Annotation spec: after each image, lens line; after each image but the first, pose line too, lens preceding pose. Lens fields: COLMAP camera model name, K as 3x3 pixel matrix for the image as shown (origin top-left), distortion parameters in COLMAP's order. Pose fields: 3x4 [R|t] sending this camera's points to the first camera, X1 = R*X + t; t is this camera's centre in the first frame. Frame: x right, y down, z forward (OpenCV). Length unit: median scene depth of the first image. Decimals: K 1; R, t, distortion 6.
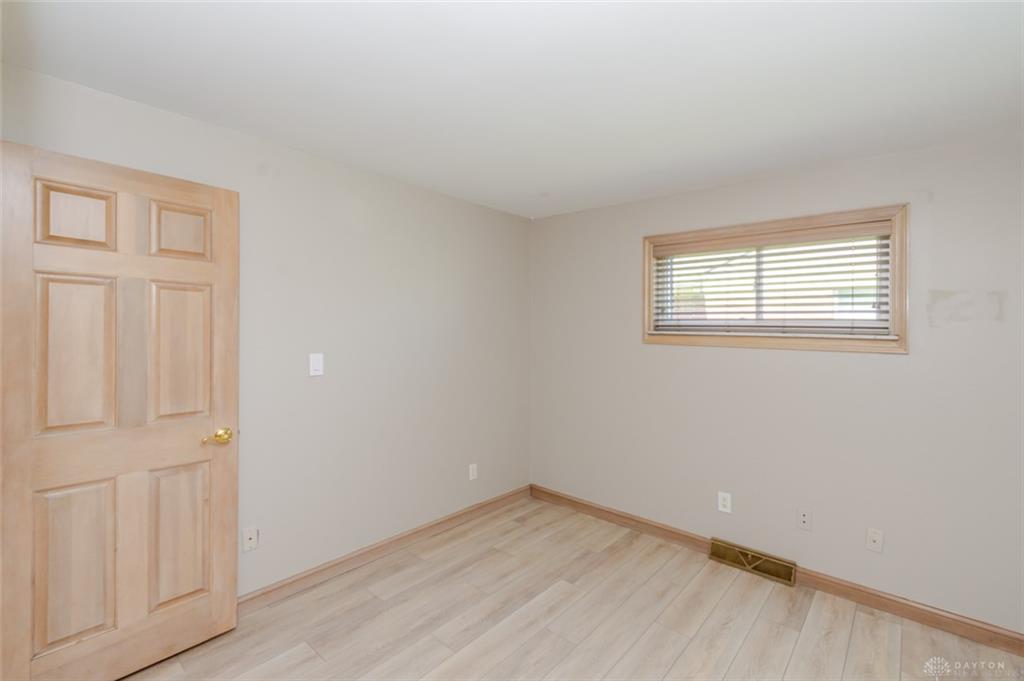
lens RADIAL K [[453.4, 0, 494.9], [0, 453.4, 329.6], [0, 0, 1]] dist [0.001080, -0.000162]
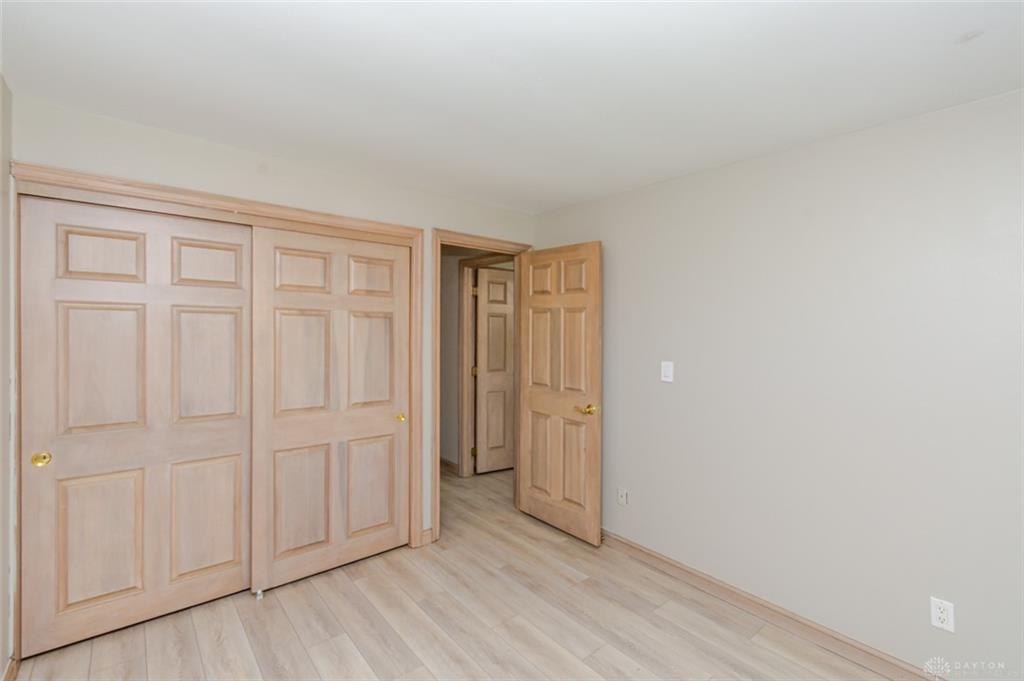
lens RADIAL K [[450.2, 0, 507.2], [0, 450.2, 345.1], [0, 0, 1]] dist [0.001277, -0.000534]
pose [[-0.145416, 0.019469, -0.989179, 0.902423], [-0.015384, 0.999641, 0.021937, -0.003206], [0.989251, 0.018408, -0.145064, 0.963983]]
